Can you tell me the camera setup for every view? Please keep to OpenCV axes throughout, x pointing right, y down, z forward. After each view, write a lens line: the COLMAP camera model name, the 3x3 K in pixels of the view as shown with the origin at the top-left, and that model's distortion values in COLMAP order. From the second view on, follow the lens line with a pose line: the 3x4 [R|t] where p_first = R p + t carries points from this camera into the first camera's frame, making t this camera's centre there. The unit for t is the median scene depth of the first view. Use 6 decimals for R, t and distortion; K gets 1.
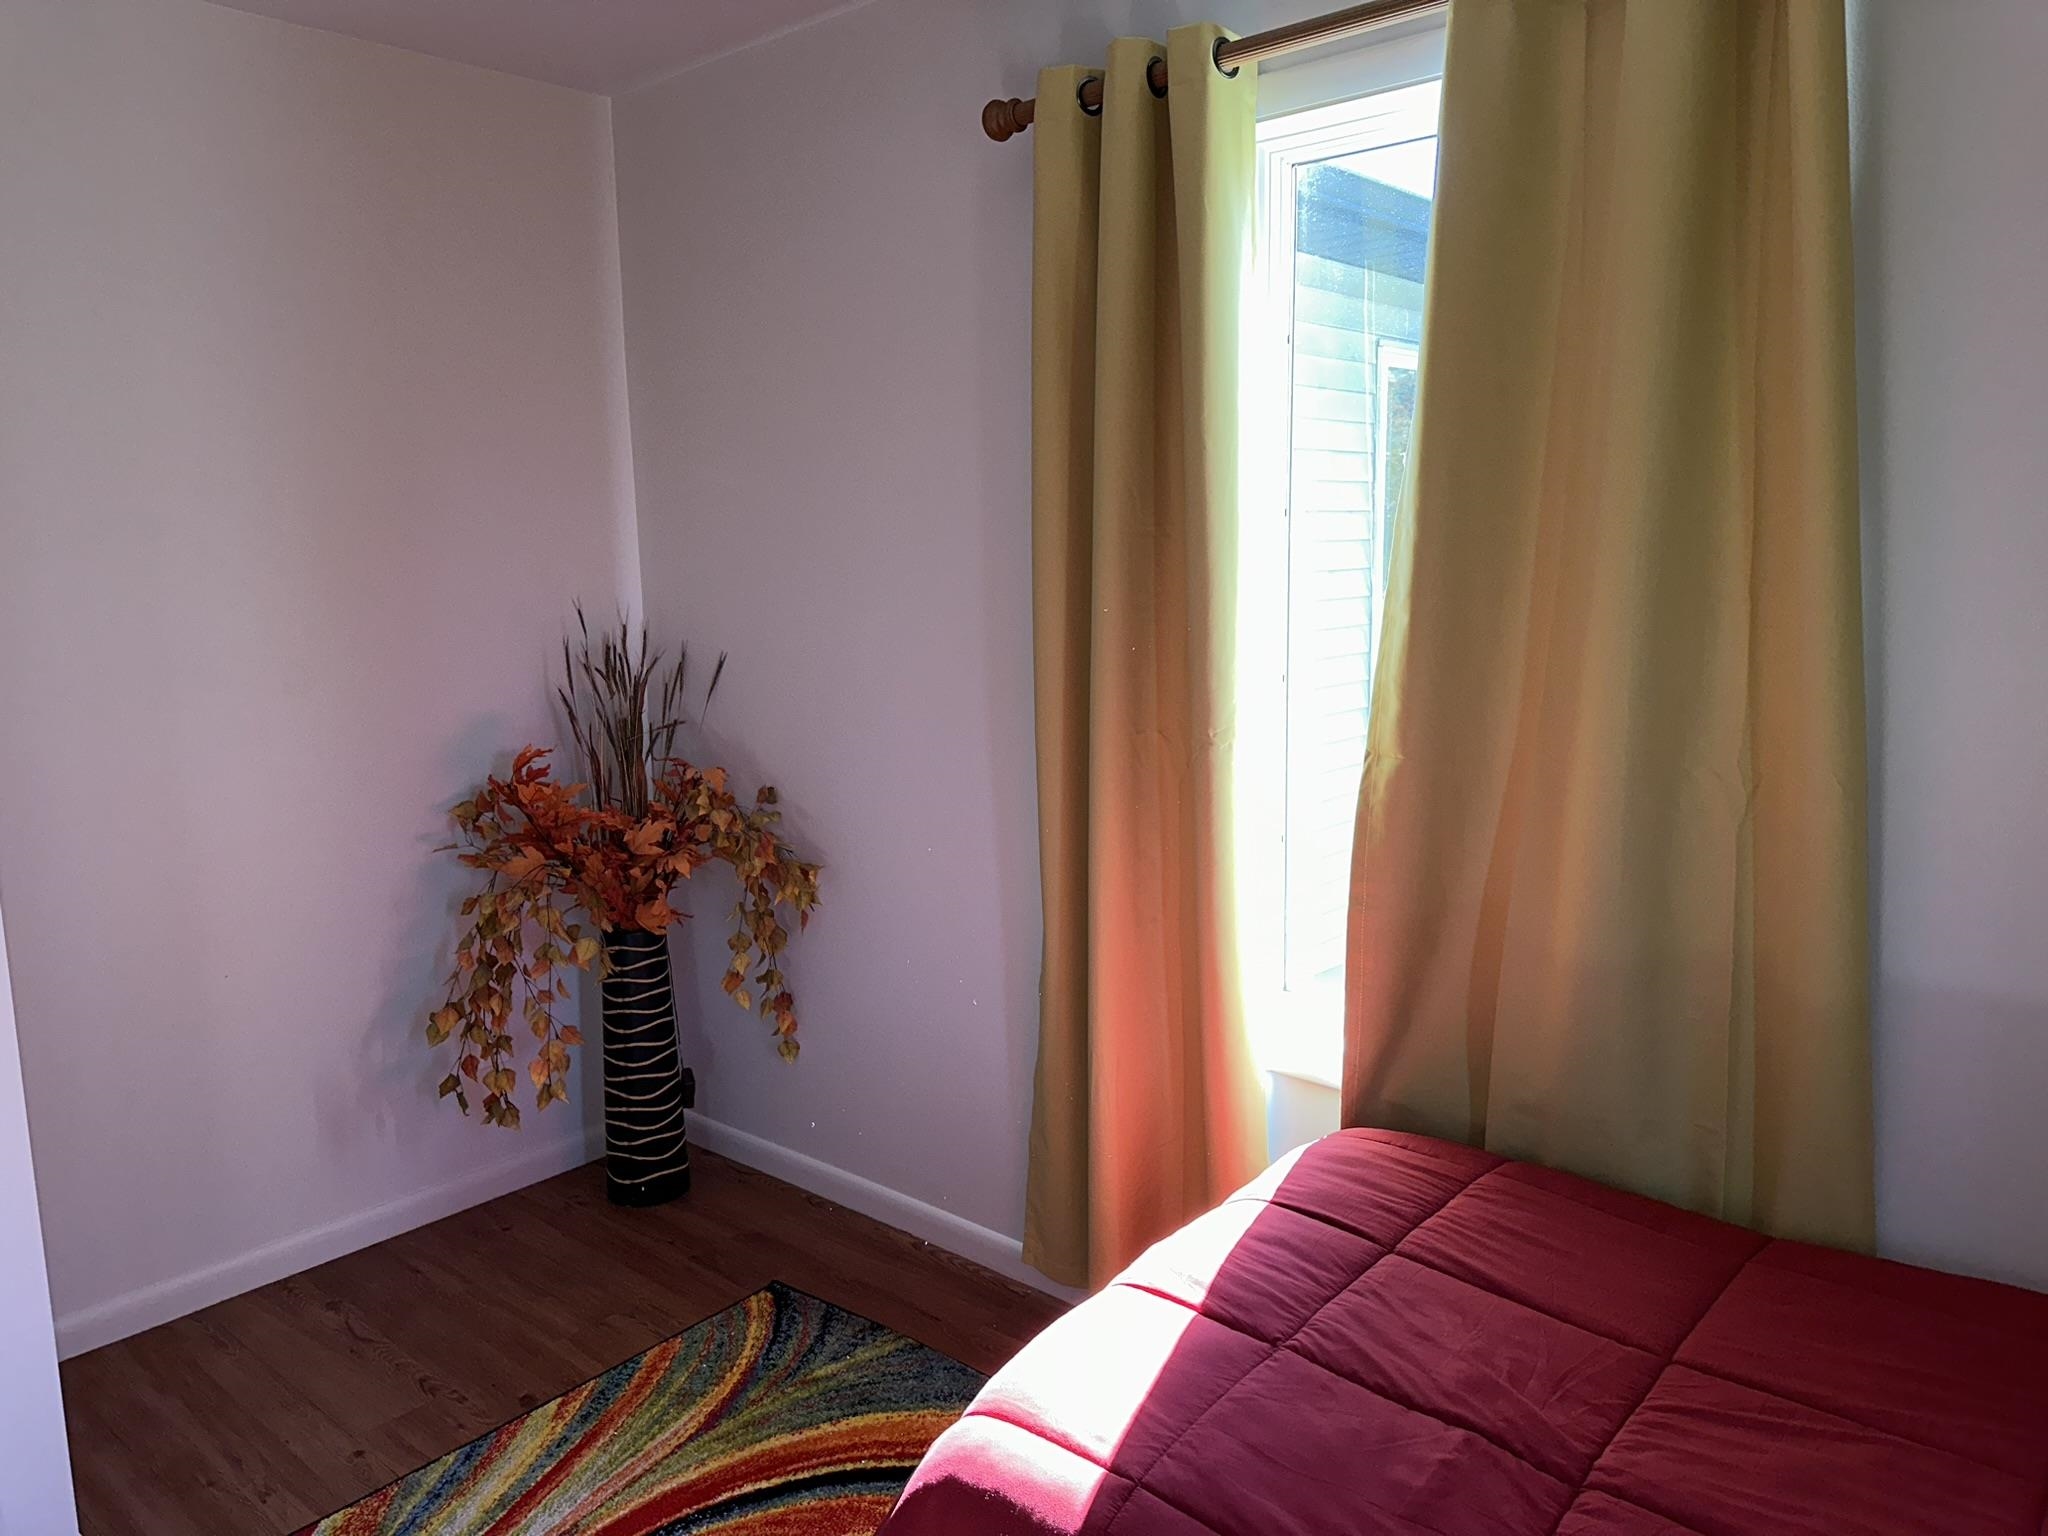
lens RADIAL K [[1452.4, 0, 1020.8], [0, 1452.4, 765.2], [0, 0, 1]] dist [0.008050, -0.007778]
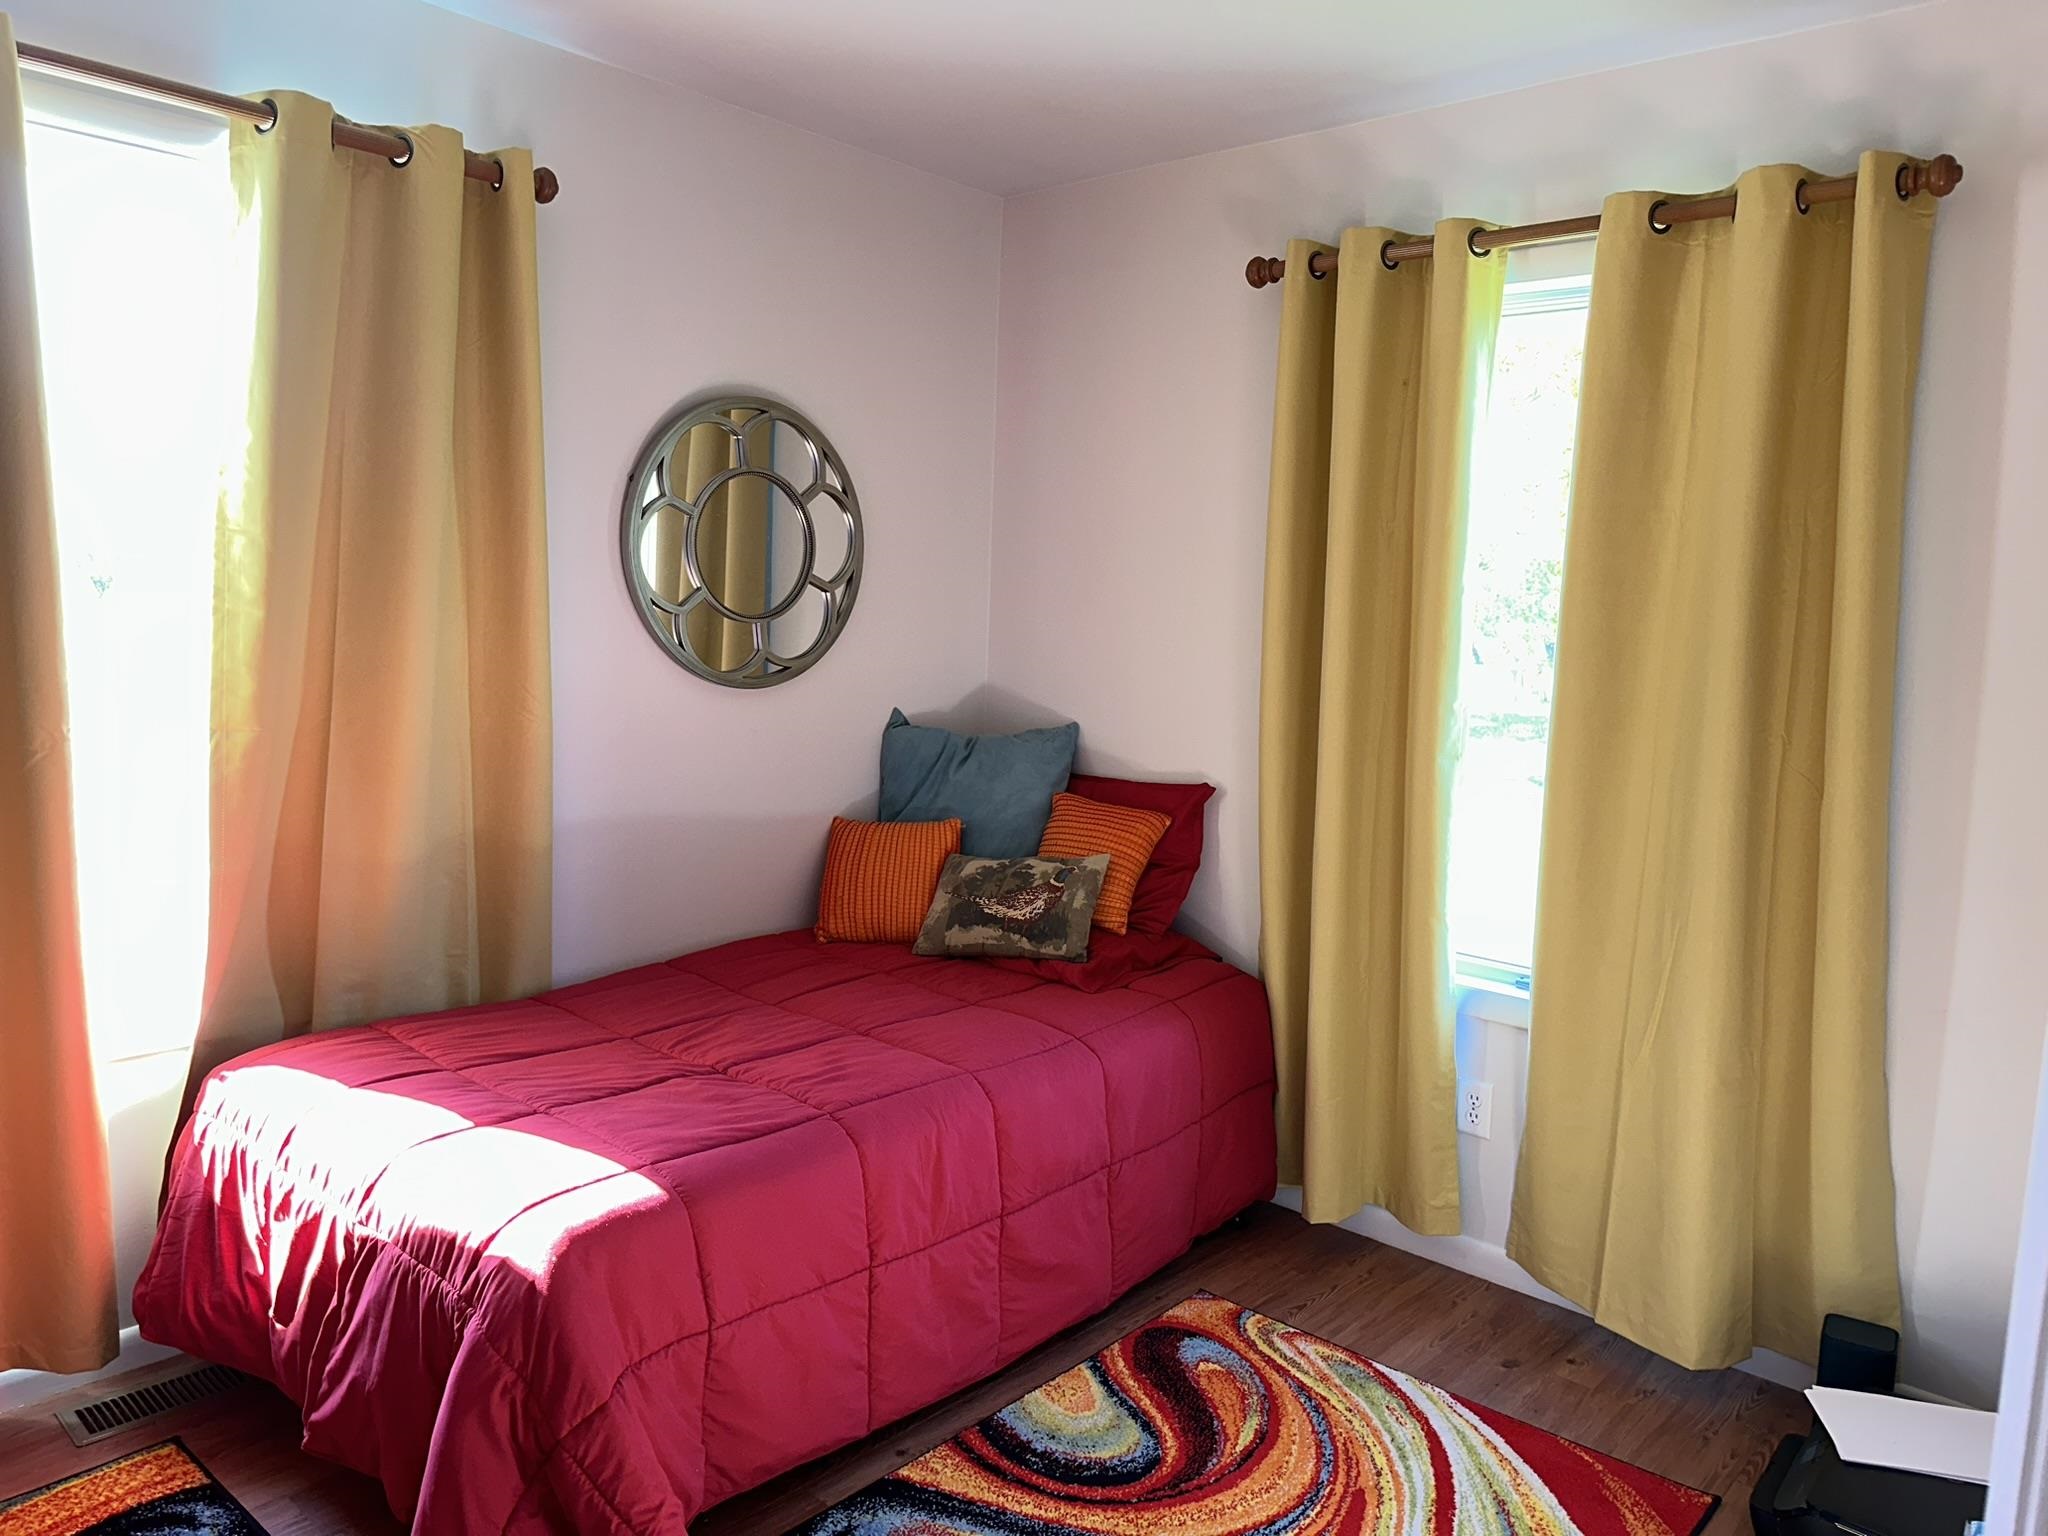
lens RADIAL K [[1452.4, 0, 1023.0], [0, 1452.4, 763.5], [0, 0, 1]] dist [0.008050, -0.007778]
pose [[-0.011591, -0.093728, 0.995530, -1.112180], [0.113619, 0.989026, 0.094438, -0.022851], [-0.993457, 0.114206, -0.000814, 0.439712]]
